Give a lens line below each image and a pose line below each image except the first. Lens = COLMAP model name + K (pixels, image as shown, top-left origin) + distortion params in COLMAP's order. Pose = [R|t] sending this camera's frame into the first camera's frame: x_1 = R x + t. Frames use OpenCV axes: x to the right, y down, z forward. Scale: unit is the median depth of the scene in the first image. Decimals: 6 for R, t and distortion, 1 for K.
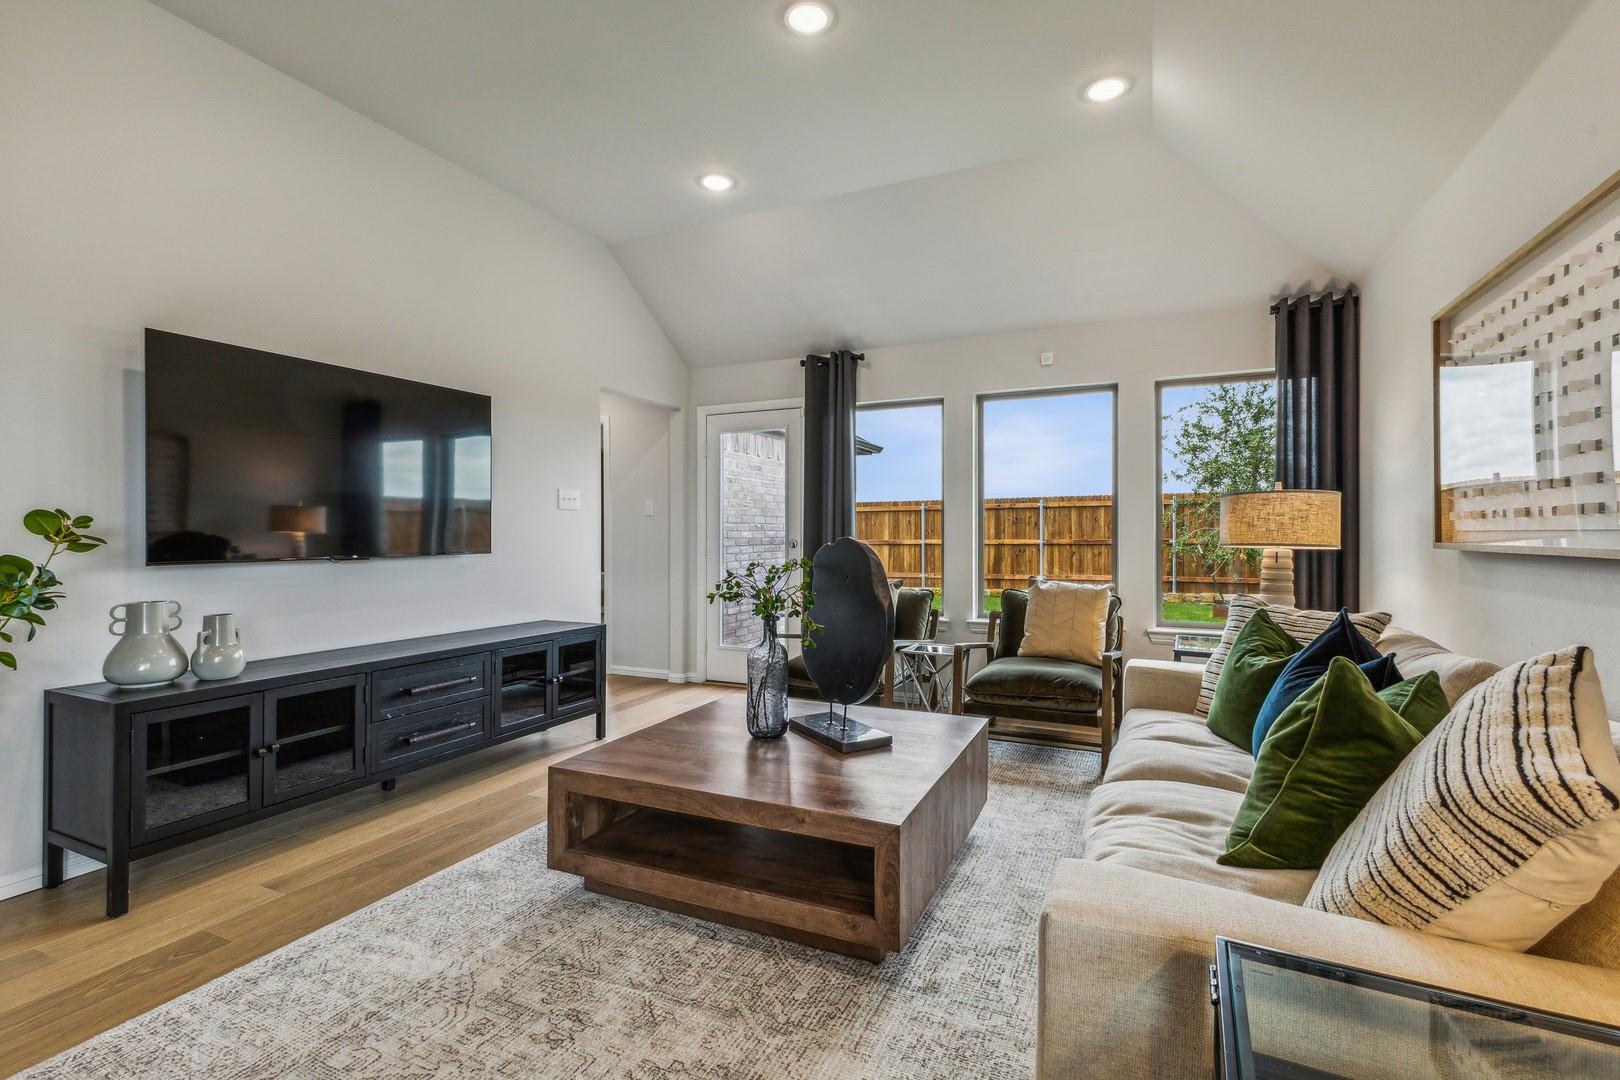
lens RADIAL K [[722.4, 0, 810.0], [0, 722.4, 540.0], [0, 0, 1]] dist [0.000401, 0.000070]
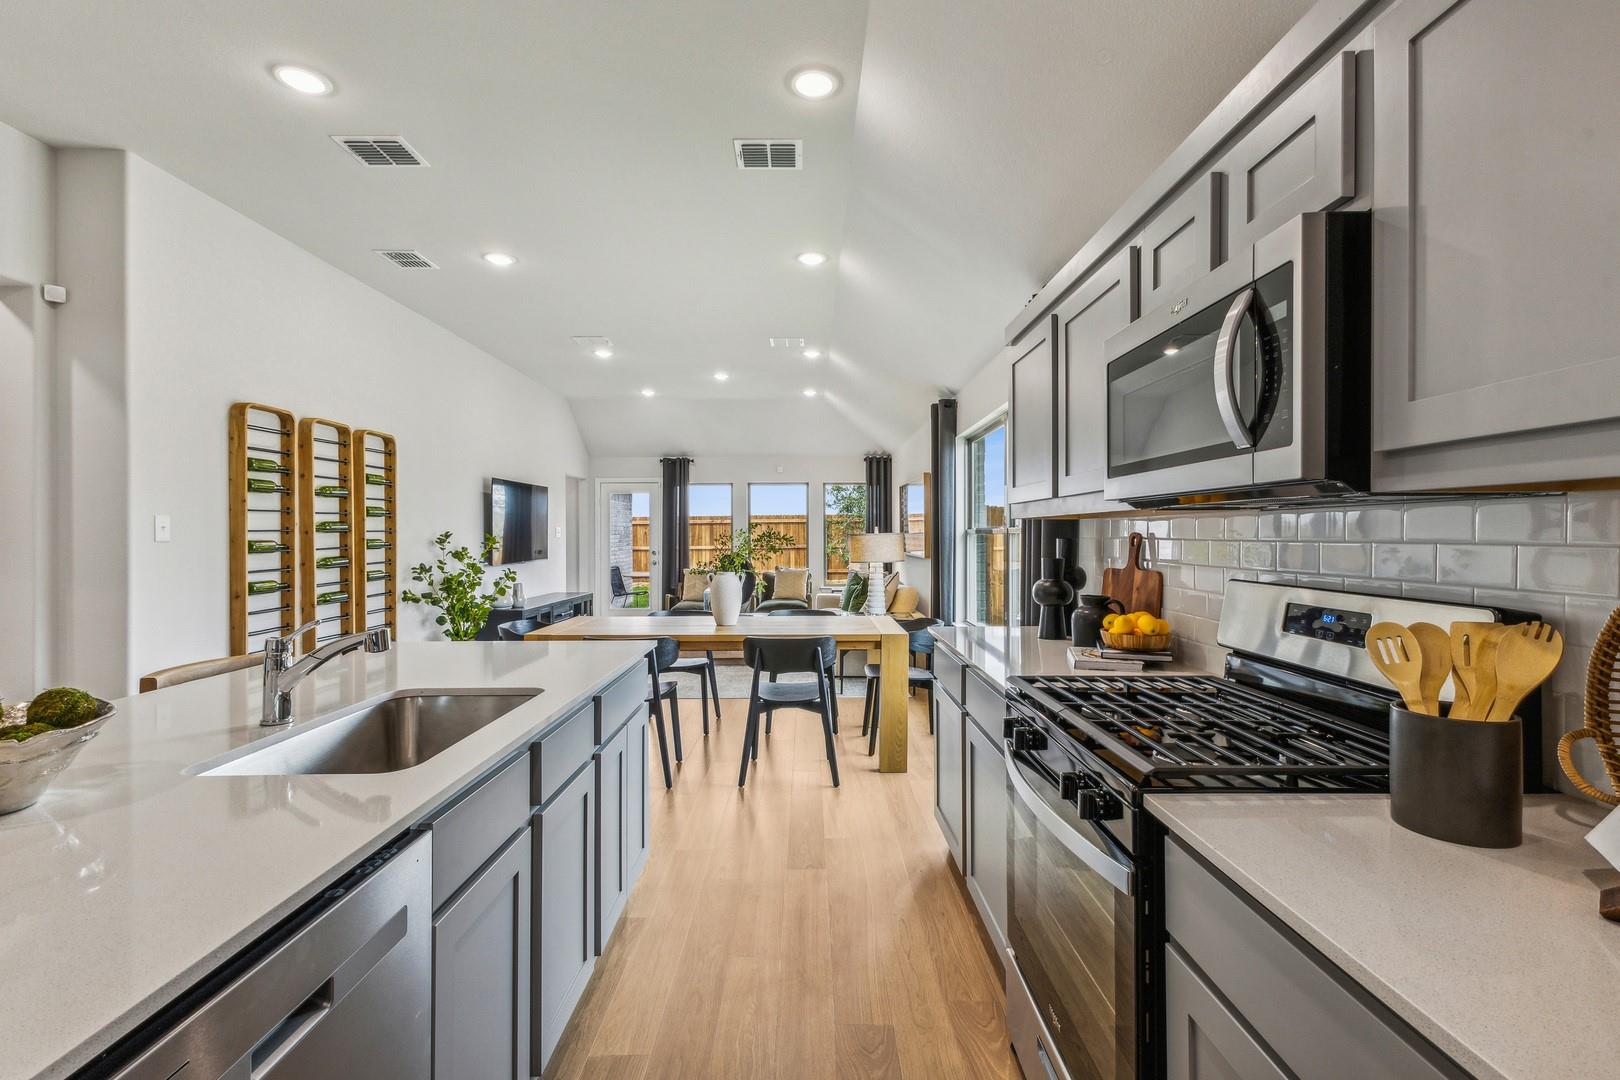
lens RADIAL K [[722.4, 0, 810.0], [0, 722.4, 540.0], [0, 0, 1]] dist [0.000401, 0.000070]
pose [[0.906281, -0.005205, 0.422643, -0.467221], [0.007363, 0.999967, -0.003475, -0.019220], [-0.422611, 0.006261, 0.906289, -0.935016]]
